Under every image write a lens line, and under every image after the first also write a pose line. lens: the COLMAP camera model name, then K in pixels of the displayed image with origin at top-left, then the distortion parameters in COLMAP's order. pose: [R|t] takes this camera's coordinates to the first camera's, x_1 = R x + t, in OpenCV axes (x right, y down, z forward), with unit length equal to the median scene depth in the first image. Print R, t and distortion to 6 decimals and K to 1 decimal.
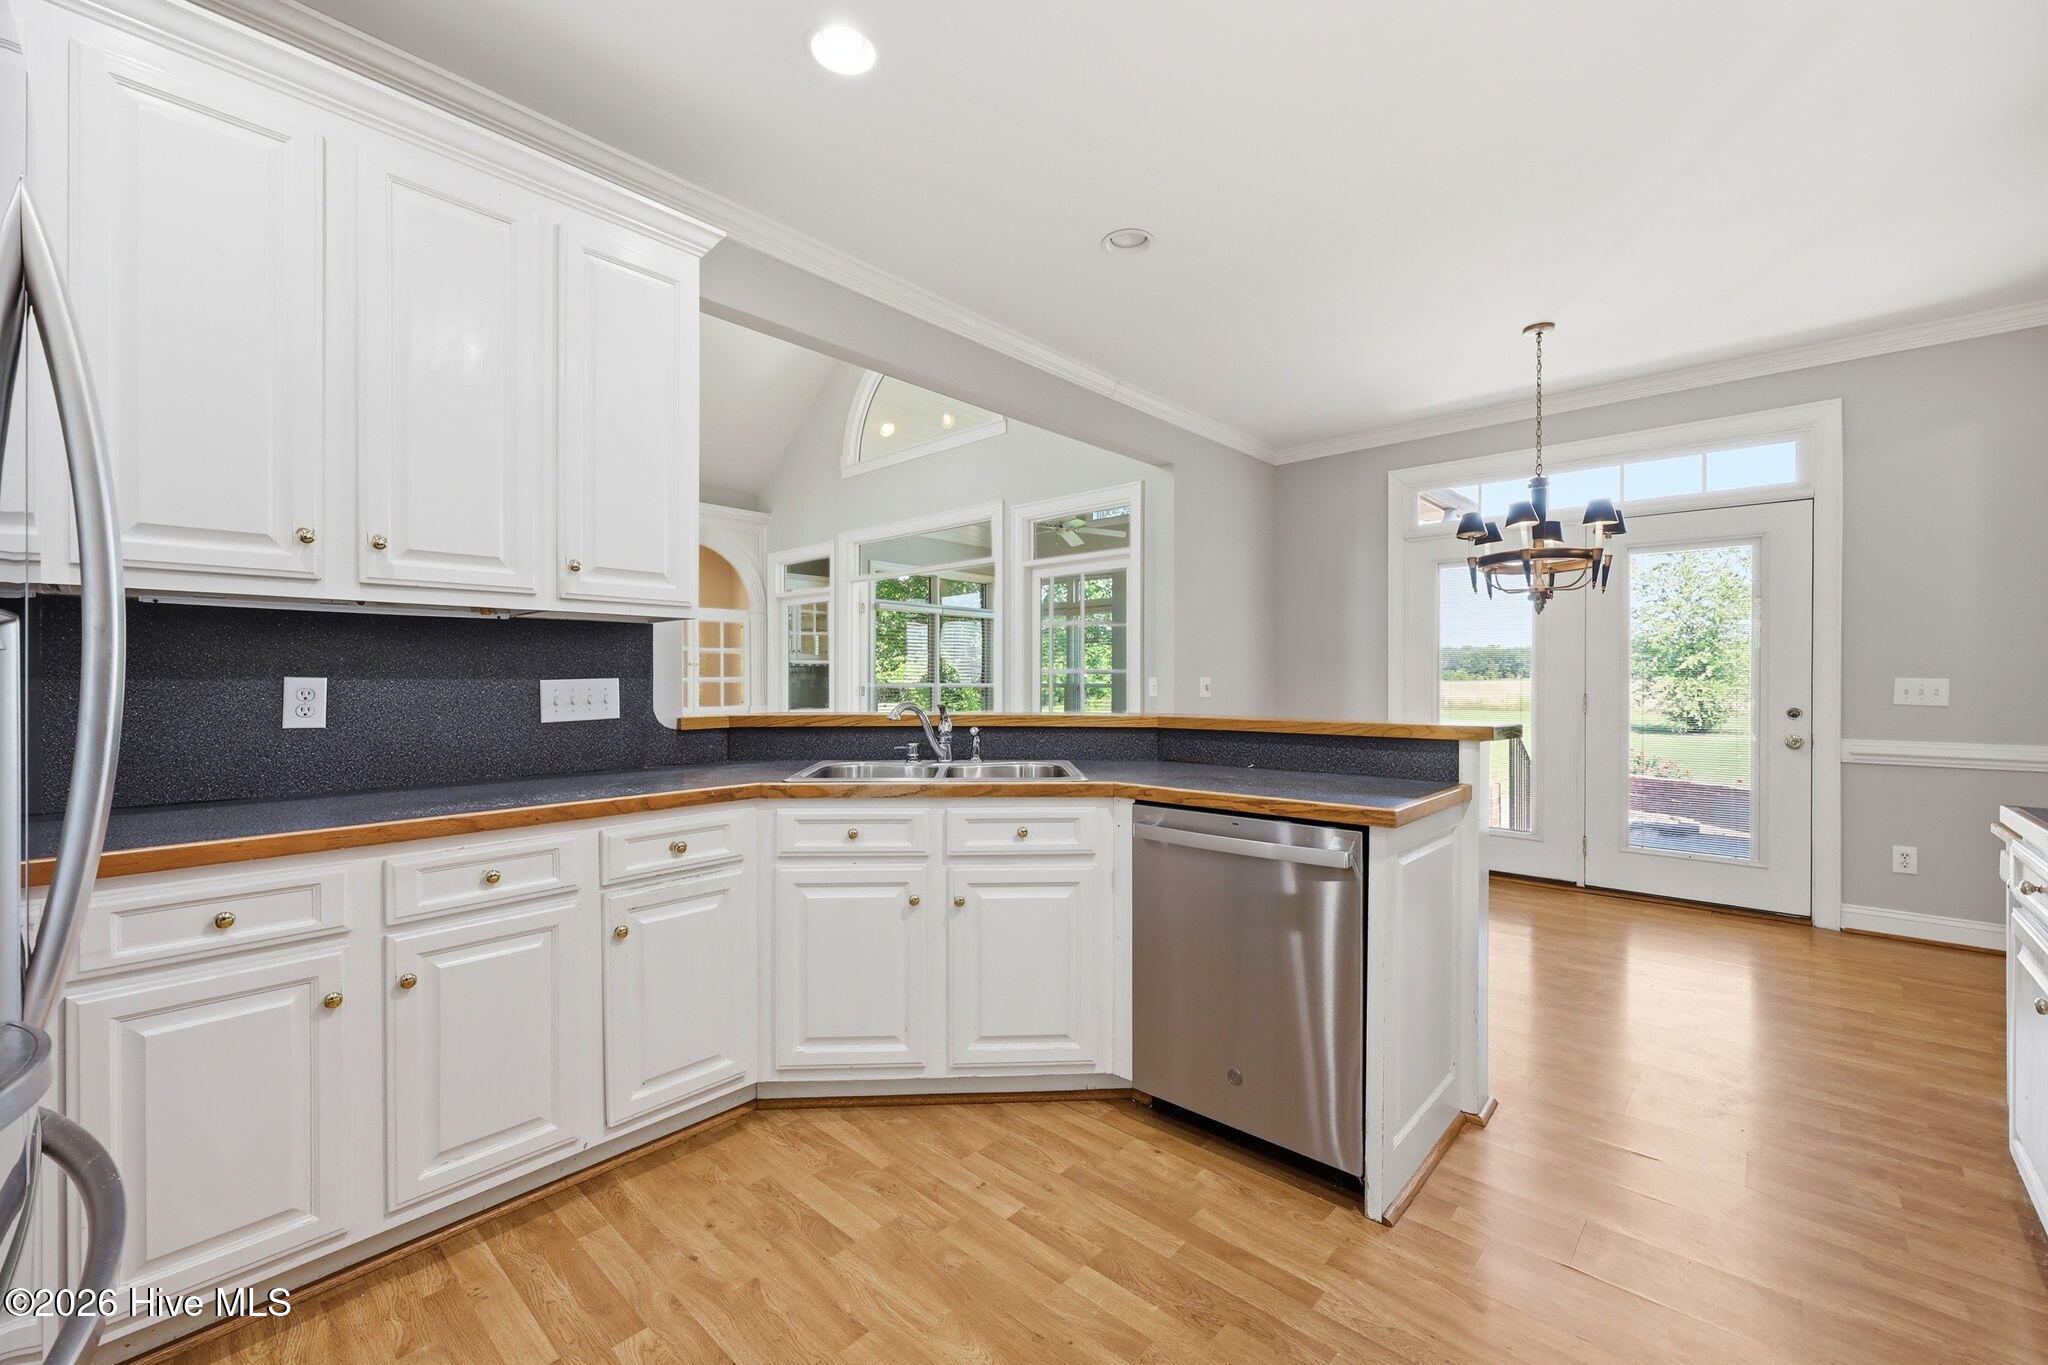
lens RADIAL K [[858.2, 0, 1021.1], [0, 858.2, 679.1], [0, 0, 1]] dist [0.011168, 0.000113]
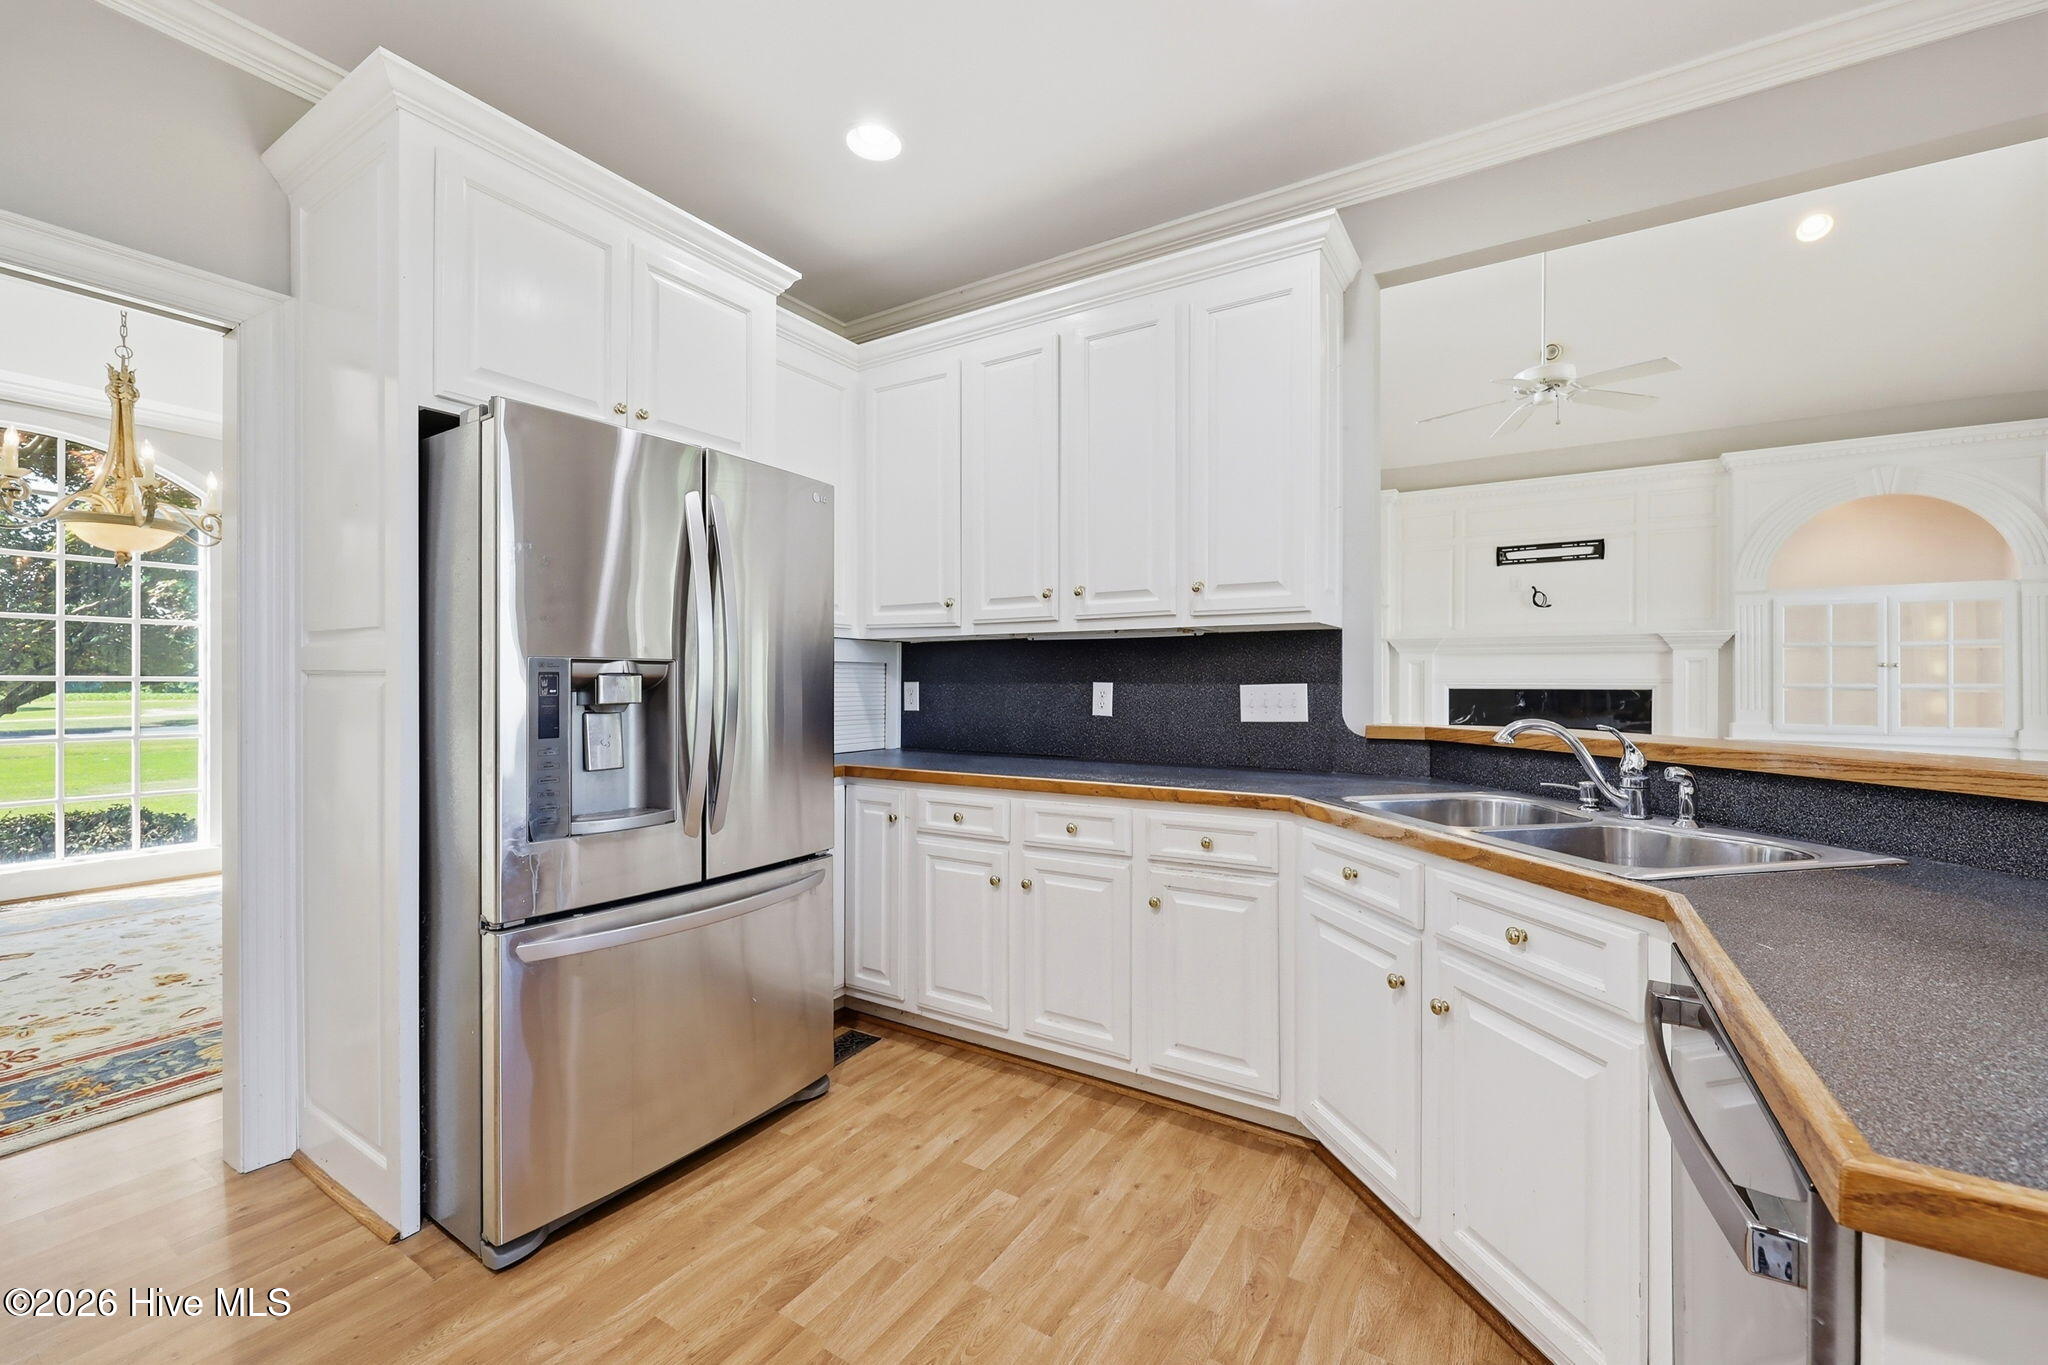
lens RADIAL K [[830.6, 0, 1028.4], [0, 830.6, 684.3], [0, 0, 1]] dist [0.001263, 0.000110]
pose [[0.166960, 0.000809, -0.985963, 0.583867], [-0.003344, 0.999994, 0.000254, 0.000856], [0.985958, 0.003255, 0.166962, 0.619188]]
